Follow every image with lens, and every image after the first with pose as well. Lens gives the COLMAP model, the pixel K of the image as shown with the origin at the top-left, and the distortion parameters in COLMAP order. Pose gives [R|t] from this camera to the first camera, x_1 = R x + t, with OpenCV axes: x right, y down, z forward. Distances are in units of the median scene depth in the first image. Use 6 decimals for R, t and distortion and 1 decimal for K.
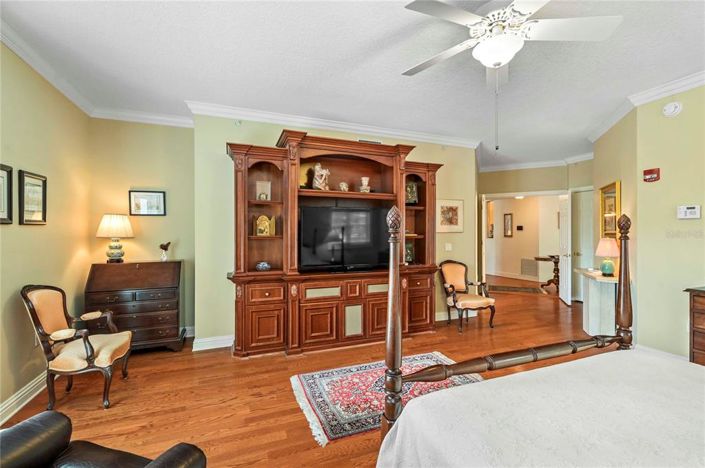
lens RADIAL K [[325.4, 0, 352.5], [0, 325.4, 234.0], [0, 0, 1]] dist [-0.000772, 0.000359]
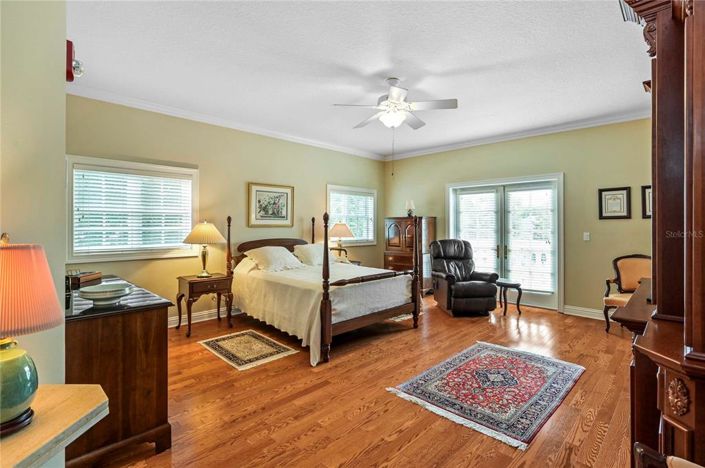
lens RADIAL K [[344.5, 0, 352.5], [0, 344.5, 234.0], [0, 0, 1]] dist [0.001253, 0.000085]
pose [[-0.923665, 0.013832, -0.382951, 0.721046], [0.007768, 0.999819, 0.017375, 0.003528], [0.383122, 0.013074, -0.923605, 1.405203]]
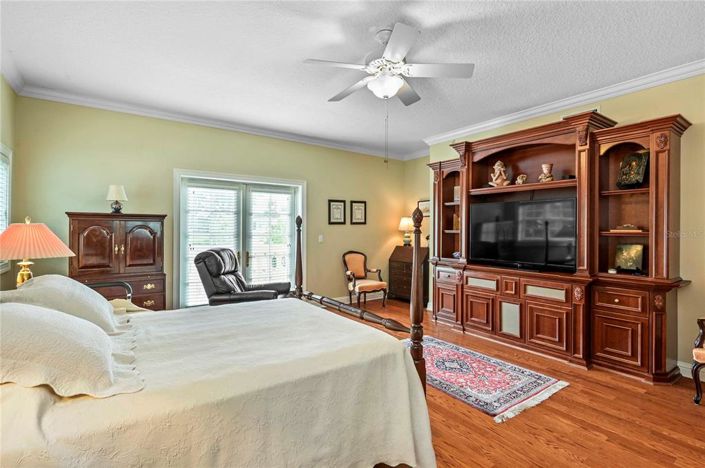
lens RADIAL K [[344.5, 0, 352.5], [0, 344.5, 234.0], [0, 0, 1]] dist [0.001253, 0.000085]
pose [[0.228822, 0.019854, -0.973266, 0.929317], [0.003644, 0.999768, 0.021252, -0.010739], [0.973461, -0.008409, 0.228697, 0.320579]]
